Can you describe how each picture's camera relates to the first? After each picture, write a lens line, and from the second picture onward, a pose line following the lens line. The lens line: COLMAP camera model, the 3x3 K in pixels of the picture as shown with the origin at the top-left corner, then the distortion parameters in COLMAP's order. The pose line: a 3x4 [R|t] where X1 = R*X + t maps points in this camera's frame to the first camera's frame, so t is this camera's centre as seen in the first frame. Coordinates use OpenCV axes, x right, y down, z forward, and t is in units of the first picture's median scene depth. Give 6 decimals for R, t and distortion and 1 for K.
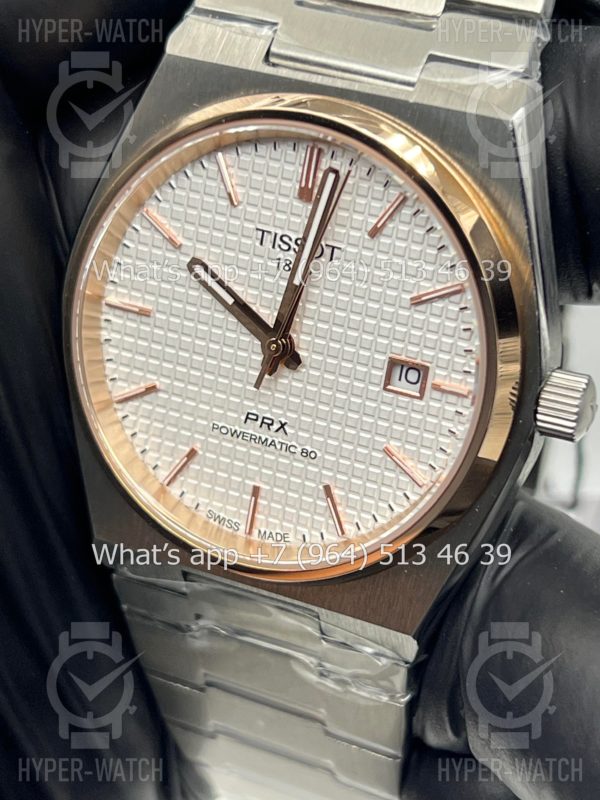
lens RADIAL K [[1851.9, 0, 301.3], [0, 1851.9, 406.3], [0, 0, 1]] dist [0.143902, 0.000000]
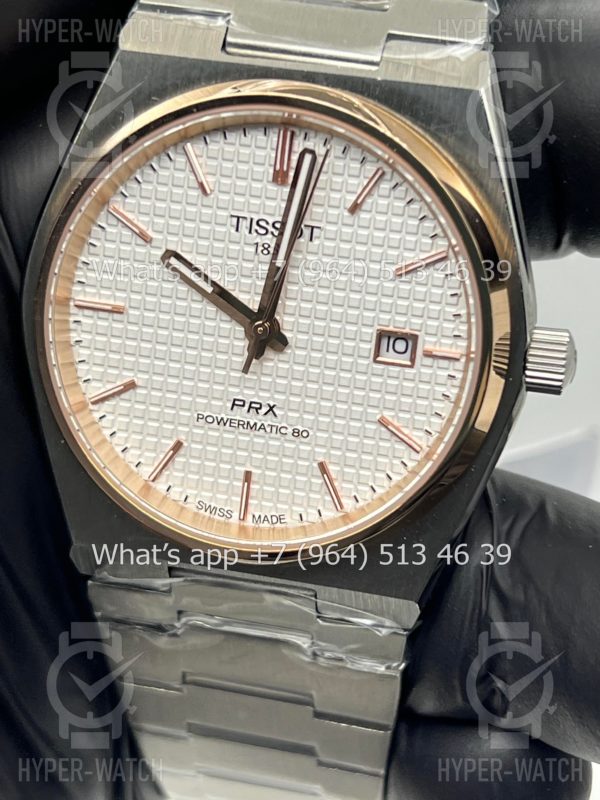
lens RADIAL K [[1851.9, 0, 303.8], [0, 1851.9, 397.8], [0, 0, 1]] dist [0.143902, 0.000000]
pose [[0.976541, -0.091360, 0.194992, -0.190562], [0.097404, 0.995010, -0.021618, 0.028545], [-0.192044, 0.040104, 0.980567, 0.005537]]
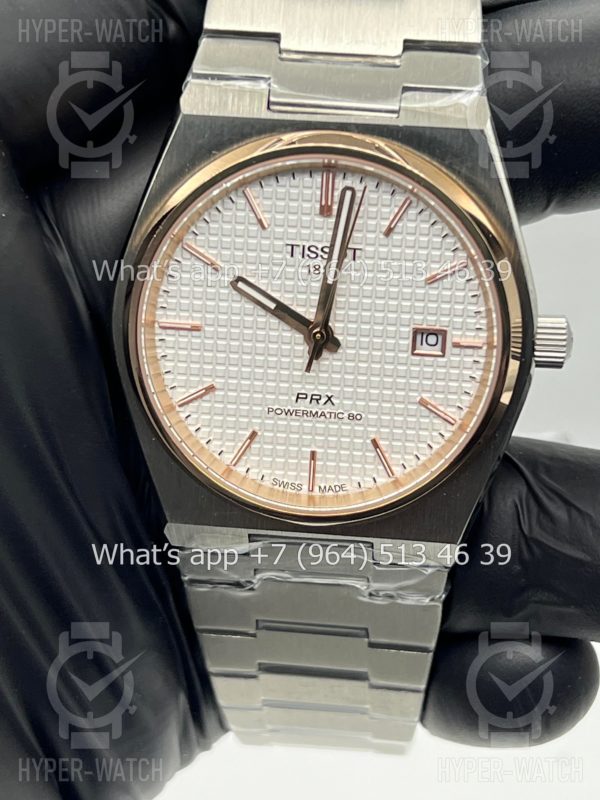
lens RADIAL K [[1851.9, 0, 301.6], [0, 1851.9, 395.3], [0, 0, 1]] dist [0.143902, 0.000000]
pose [[0.944515, -0.178657, 0.275631, -0.369964], [0.178232, 0.983623, 0.026804, -0.028215], [-0.275906, 0.023809, 0.960890, -0.182514]]
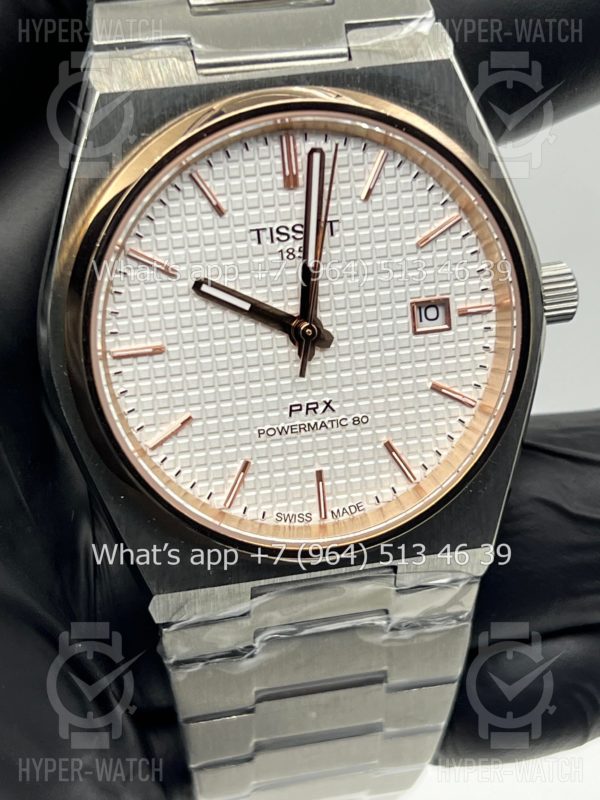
lens RADIAL K [[1851.9, 0, 298.2], [0, 1851.9, 401.1], [0, 0, 1]] dist [0.143902, 0.000000]
pose [[0.788786, -0.332632, 0.516887, -0.560174], [0.357429, 0.932346, 0.054545, -0.053925], [-0.500061, 0.141726, 0.854314, 0.126318]]
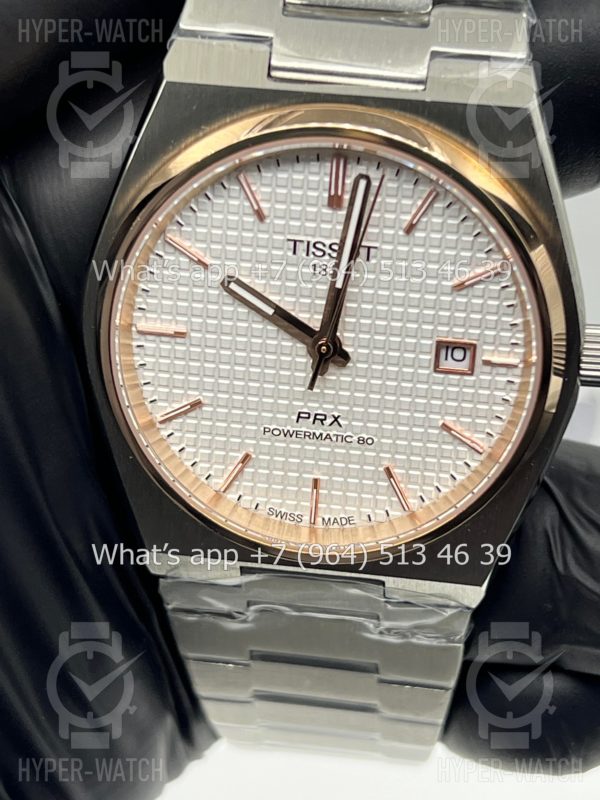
lens RADIAL K [[1851.9, 0, 298.4], [0, 1851.9, 387.1], [0, 0, 1]] dist [0.143902, 0.000000]
pose [[0.952618, -0.187489, 0.239514, -0.280231], [0.162362, 0.979305, 0.120827, -0.138443], [-0.257211, -0.076214, 0.963345, -0.004281]]
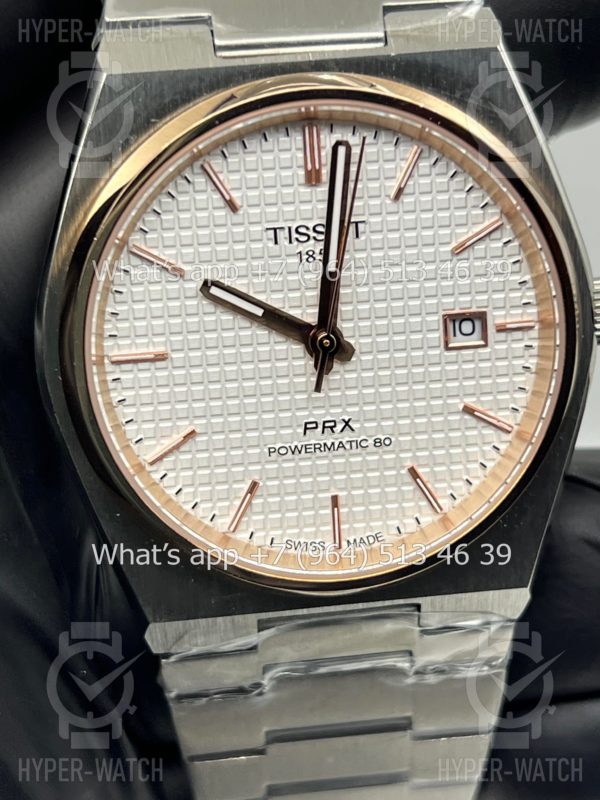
lens RADIAL K [[1851.9, 0, 295.7], [0, 1851.9, 396.8], [0, 0, 1]] dist [0.143902, 0.000000]
pose [[0.842666, -0.296077, 0.449725, -0.453482], [0.321488, 0.946684, 0.020867, -0.030380], [-0.431925, 0.126997, 0.892923, 0.171770]]
